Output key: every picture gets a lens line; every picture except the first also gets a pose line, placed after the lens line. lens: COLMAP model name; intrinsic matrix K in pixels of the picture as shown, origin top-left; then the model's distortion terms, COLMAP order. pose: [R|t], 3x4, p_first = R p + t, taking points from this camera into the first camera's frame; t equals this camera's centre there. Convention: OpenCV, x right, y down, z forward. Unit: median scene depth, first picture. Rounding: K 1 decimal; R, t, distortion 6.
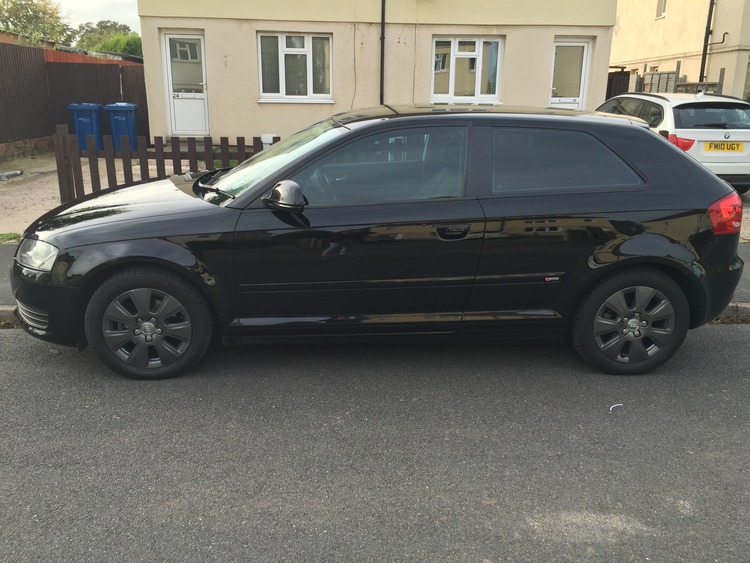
lens RADIAL K [[645.6, 0, 370.2], [0, 645.6, 281.8], [0, 0, 1]] dist [0.093137, -0.121805]
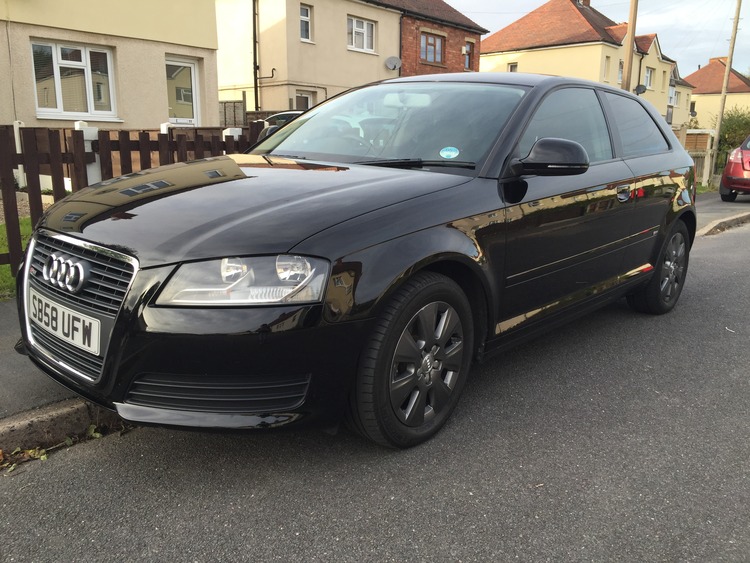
lens RADIAL K [[645.6, 0, 370.2], [0, 645.6, 281.8], [0, 0, 1]] dist [0.093137, -0.121805]
pose [[0.698765, -0.152518, 0.698904, -0.226218], [0.193250, 0.980928, 0.020850, -0.009757], [-0.688754, 0.120494, 0.714912, 0.147227]]
